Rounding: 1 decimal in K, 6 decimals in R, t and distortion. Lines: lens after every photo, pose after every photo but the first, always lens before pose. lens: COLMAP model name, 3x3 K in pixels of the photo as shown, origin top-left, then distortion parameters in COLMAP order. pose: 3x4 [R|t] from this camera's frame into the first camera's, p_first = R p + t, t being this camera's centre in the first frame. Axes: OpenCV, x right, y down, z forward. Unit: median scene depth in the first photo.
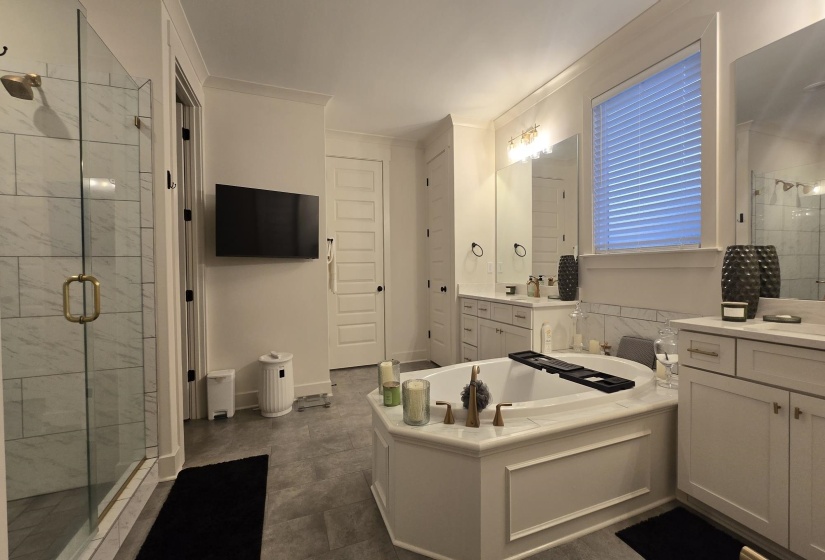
lens RADIAL K [[338.7, 0, 412.5], [0, 338.7, 280.0], [0, 0, 1]] dist [-0.000436, -0.000023]
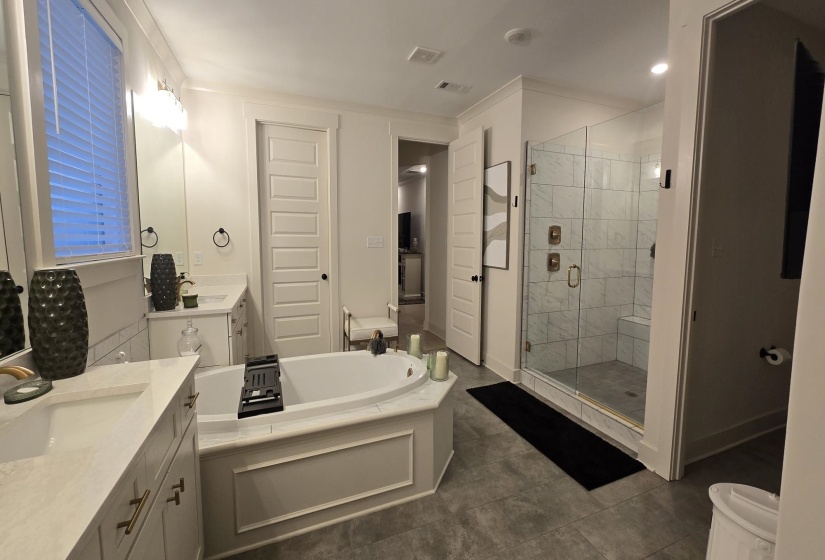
lens RADIAL K [[338.7, 0, 412.5], [0, 338.7, 280.0], [0, 0, 1]] dist [-0.000436, -0.000023]
pose [[-0.999921, 0.007713, -0.009876, 0.031324], [0.006228, 0.989789, 0.142406, -0.161967], [0.010873, 0.142334, -0.989759, 2.064010]]
